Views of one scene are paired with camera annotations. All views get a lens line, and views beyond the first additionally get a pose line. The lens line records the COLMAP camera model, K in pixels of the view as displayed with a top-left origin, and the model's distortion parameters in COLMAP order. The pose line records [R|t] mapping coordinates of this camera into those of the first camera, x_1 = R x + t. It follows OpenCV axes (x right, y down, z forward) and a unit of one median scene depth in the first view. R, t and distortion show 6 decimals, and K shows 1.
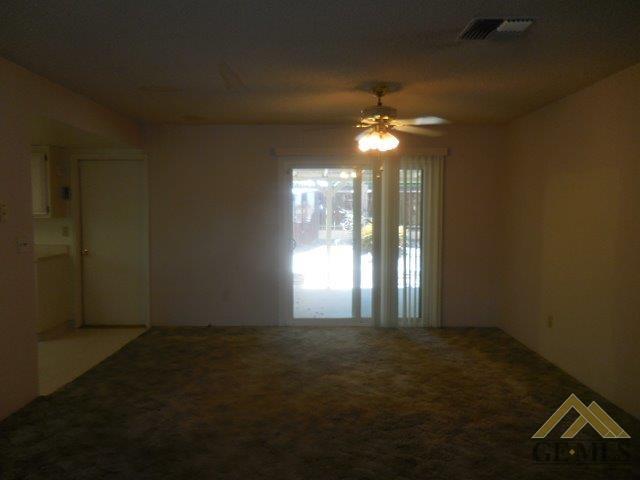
lens RADIAL K [[487.4, 0, 322.6], [0, 487.4, 236.1], [0, 0, 1]] dist [-0.004256, -0.001426]
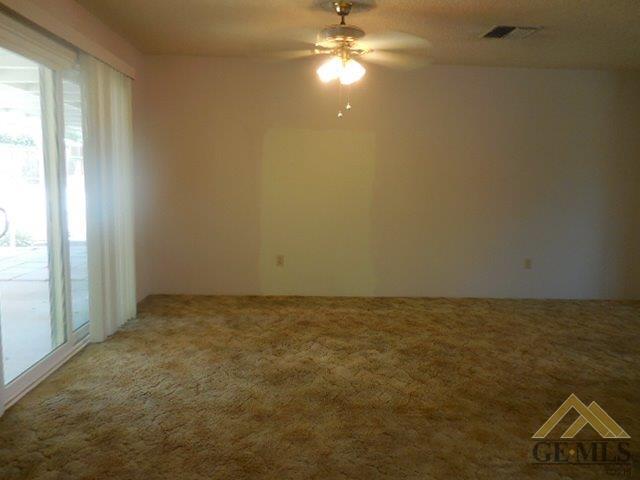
lens RADIAL K [[474.9, 0, 320.0], [0, 474.9, 240.0], [0, 0, 1]] dist [0.001715, 0.000327]
pose [[0.030662, -0.148636, 0.988416, -0.690556], [0.051454, 0.987805, 0.146948, -0.031564], [-0.998205, 0.046352, 0.037936, 0.983819]]
